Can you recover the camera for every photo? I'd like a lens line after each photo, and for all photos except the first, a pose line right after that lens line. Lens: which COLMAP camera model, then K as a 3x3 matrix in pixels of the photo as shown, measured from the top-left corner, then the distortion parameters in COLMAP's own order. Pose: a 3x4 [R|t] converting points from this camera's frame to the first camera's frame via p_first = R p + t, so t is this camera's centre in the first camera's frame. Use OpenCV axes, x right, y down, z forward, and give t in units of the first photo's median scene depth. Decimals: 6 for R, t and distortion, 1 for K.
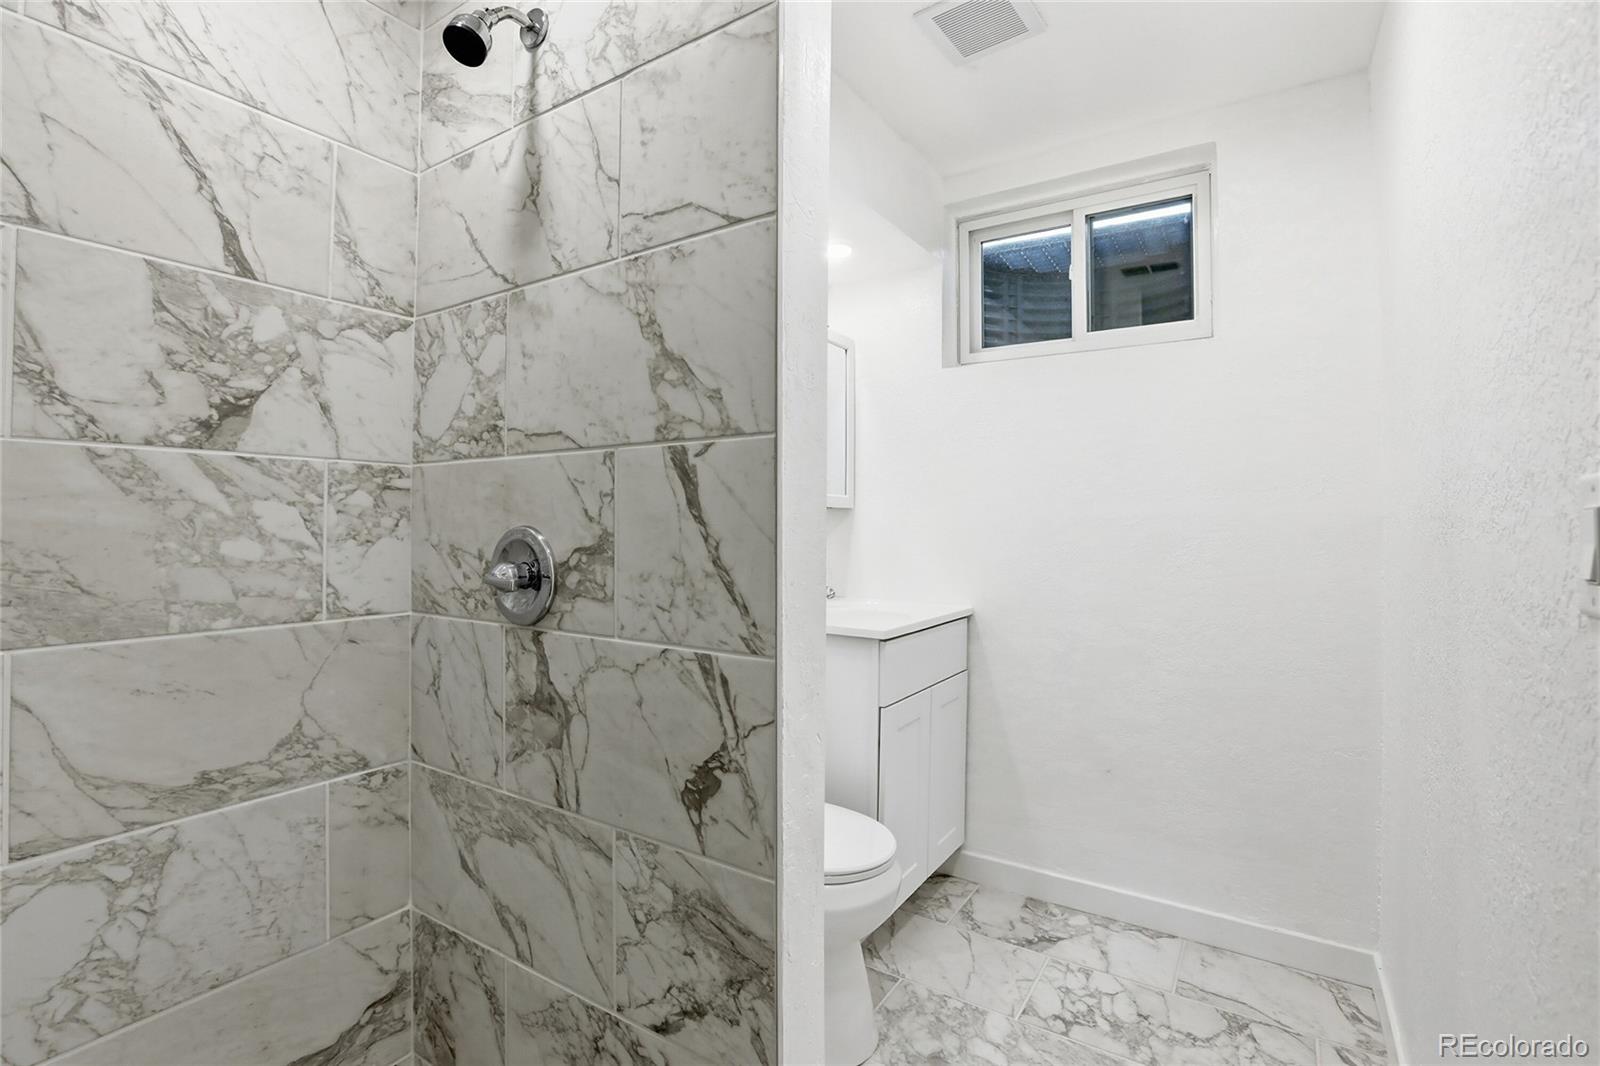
lens RADIAL K [[739.4, 0, 798.0], [0, 739.4, 526.5], [0, 0, 1]] dist [-0.048945, 0.014275]
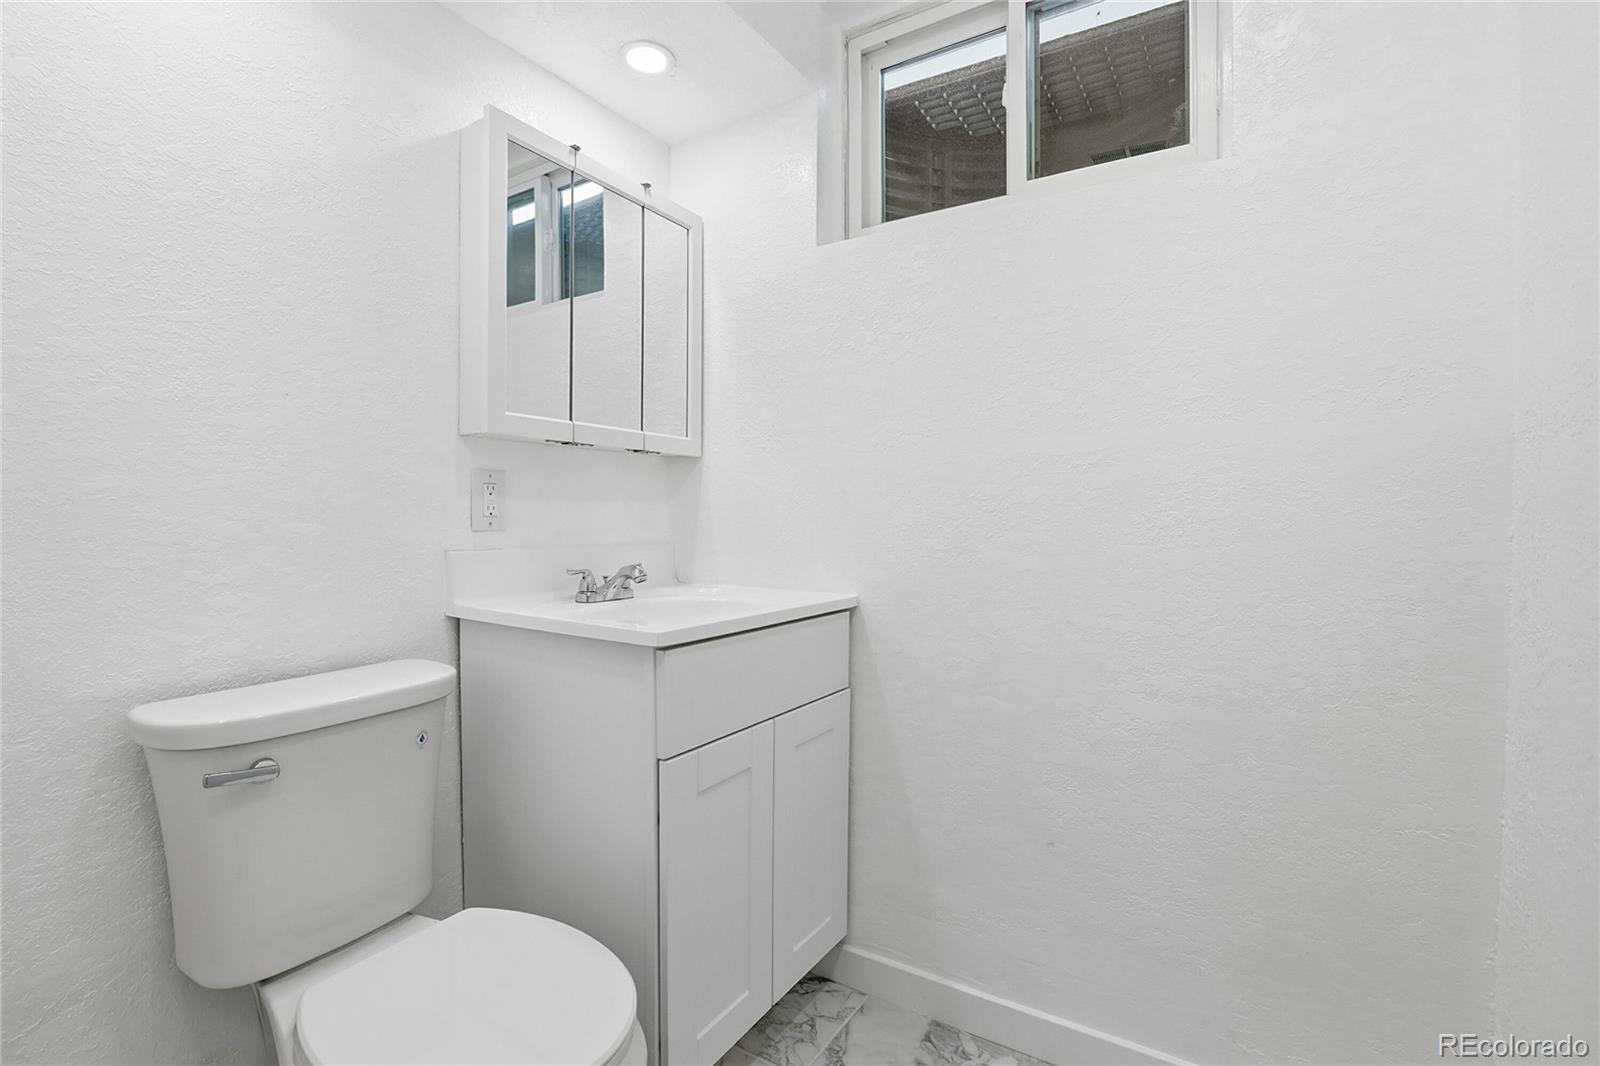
lens RADIAL K [[739.4, 0, 798.4], [0, 739.4, 536.1], [0, 0, 1]] dist [-0.048945, 0.014275]
pose [[0.999769, 0.003050, 0.021275, 0.166275], [-0.003525, 0.999744, 0.022341, 0.039977], [-0.021201, -0.022410, 0.999524, 0.321238]]
